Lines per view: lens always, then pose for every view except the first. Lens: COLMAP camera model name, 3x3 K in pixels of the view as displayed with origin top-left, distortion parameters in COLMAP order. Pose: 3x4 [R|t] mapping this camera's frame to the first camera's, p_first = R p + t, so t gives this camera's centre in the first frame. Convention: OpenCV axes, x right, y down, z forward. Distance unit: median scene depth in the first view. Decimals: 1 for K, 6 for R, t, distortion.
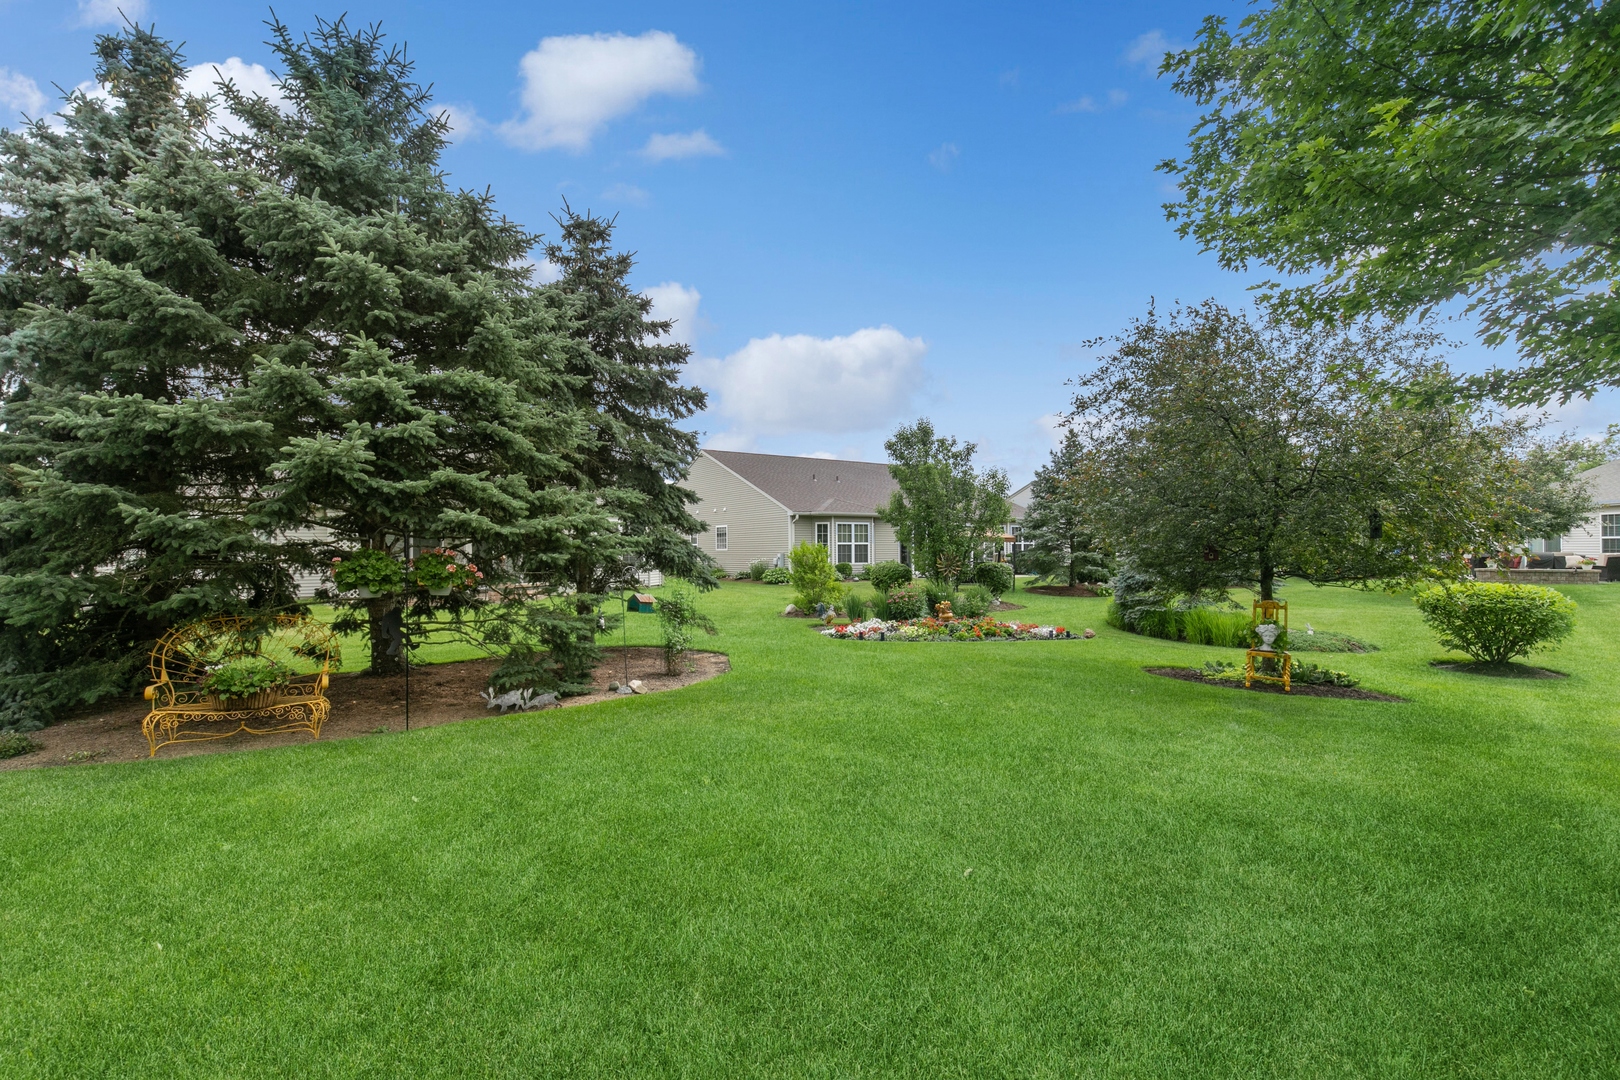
lens RADIAL K [[736.8, 0, 809.9], [0, 736.8, 540.3], [0, 0, 1]] dist [0.004943, -0.000956]
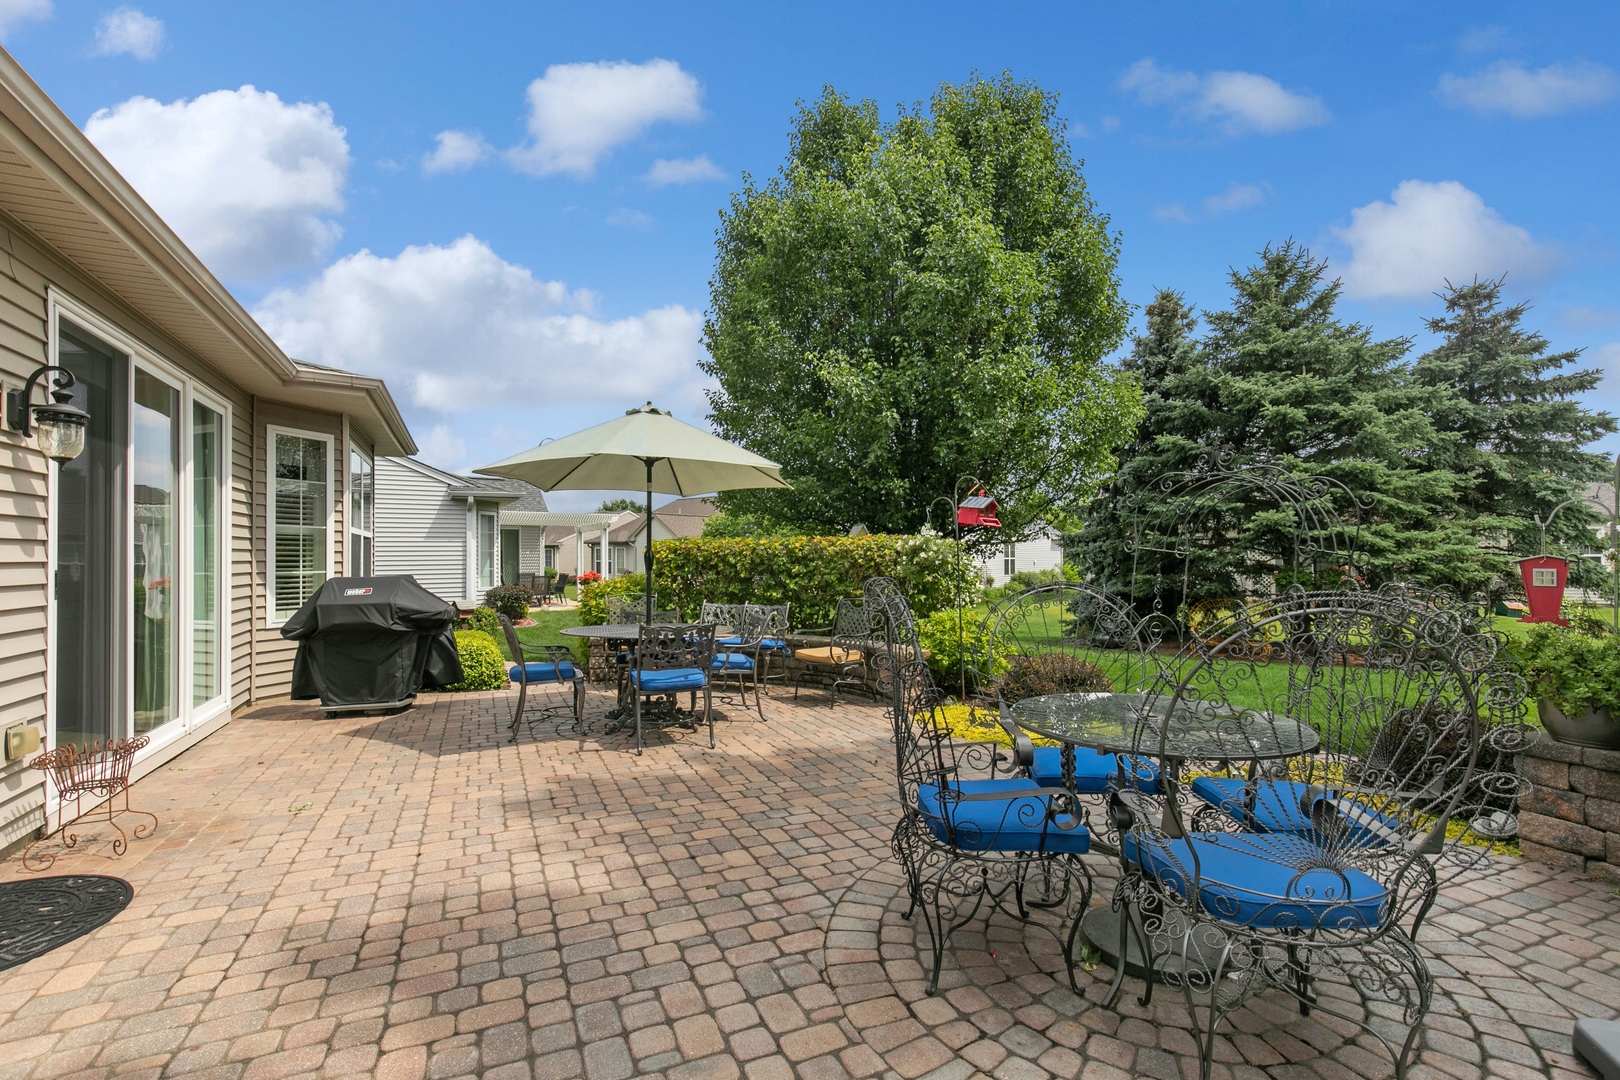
lens RADIAL K [[736.8, 0, 803.5], [0, 736.8, 545.5], [0, 0, 1]] dist [0.004943, -0.000956]
pose [[0.445535, -0.007026, -0.895237, 0.382575], [0.013338, 0.999910, -0.001209, -0.041291], [0.895165, -0.011402, 0.445588, -0.681348]]
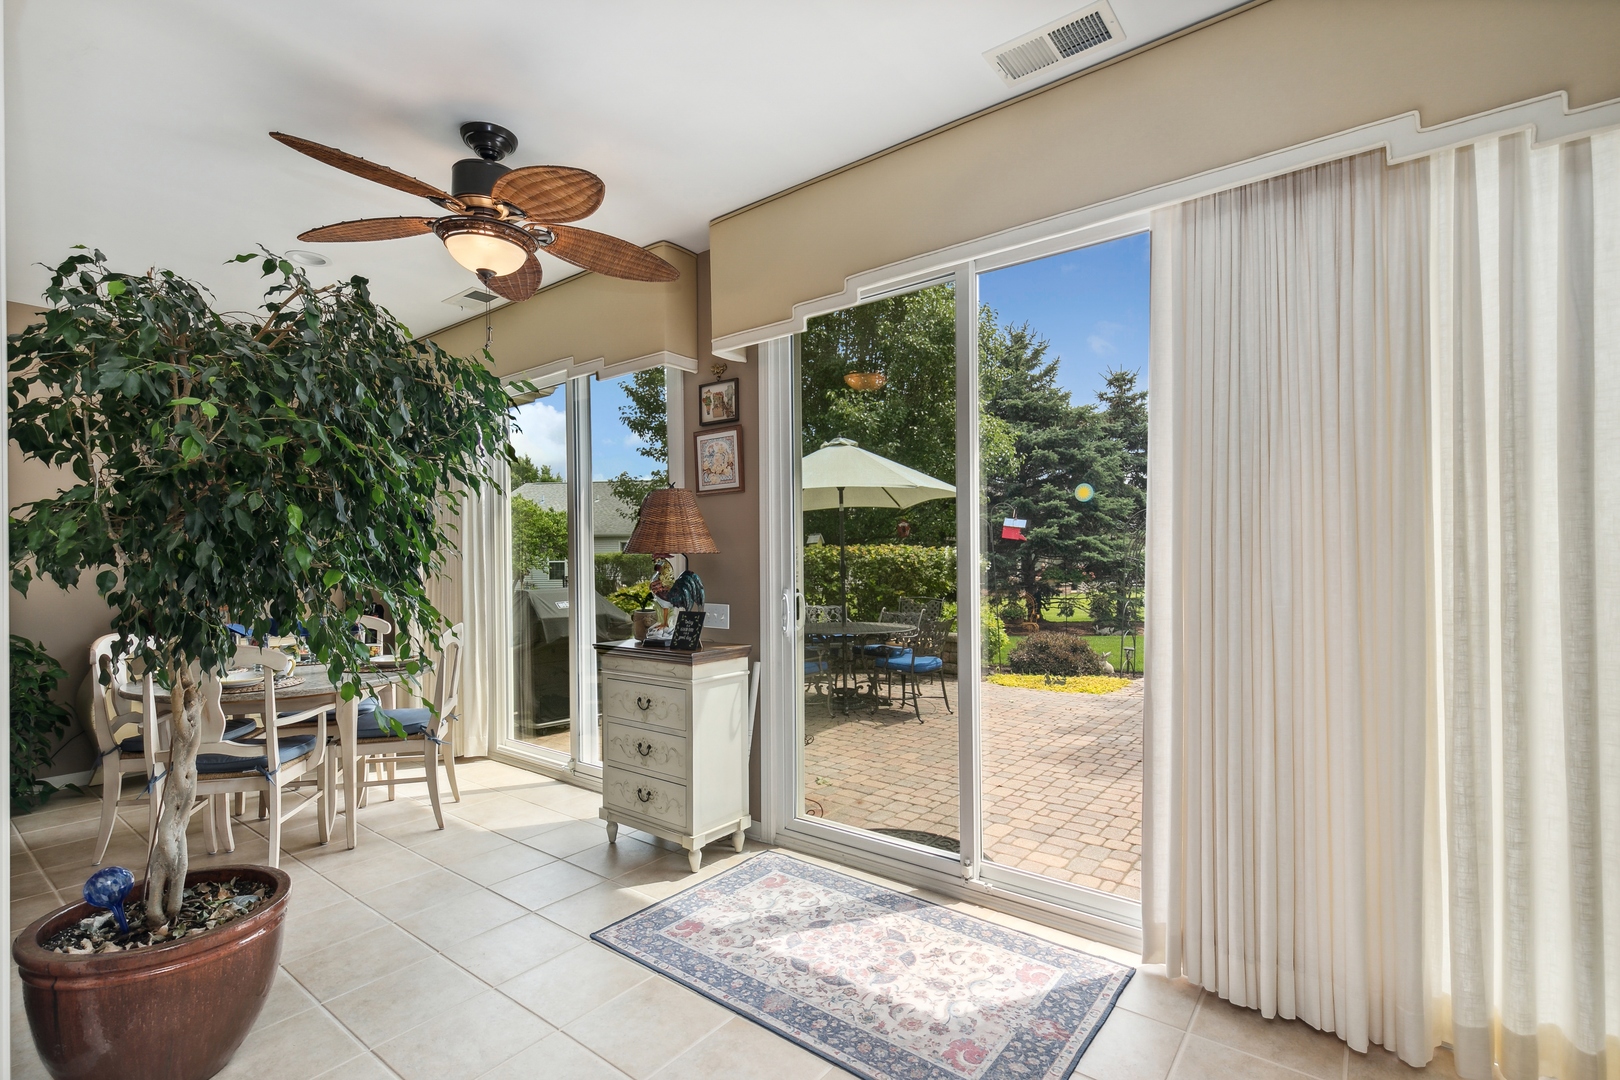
lens RADIAL K [[736.8, 0, 808.5], [0, 736.8, 554.3], [0, 0, 1]] dist [0.004943, -0.000956]
pose [[0.806492, -0.005195, -0.591222, 0.173120], [0.014772, 0.999826, 0.011365, -0.054112], [0.591060, -0.017900, 0.806429, -1.136016]]
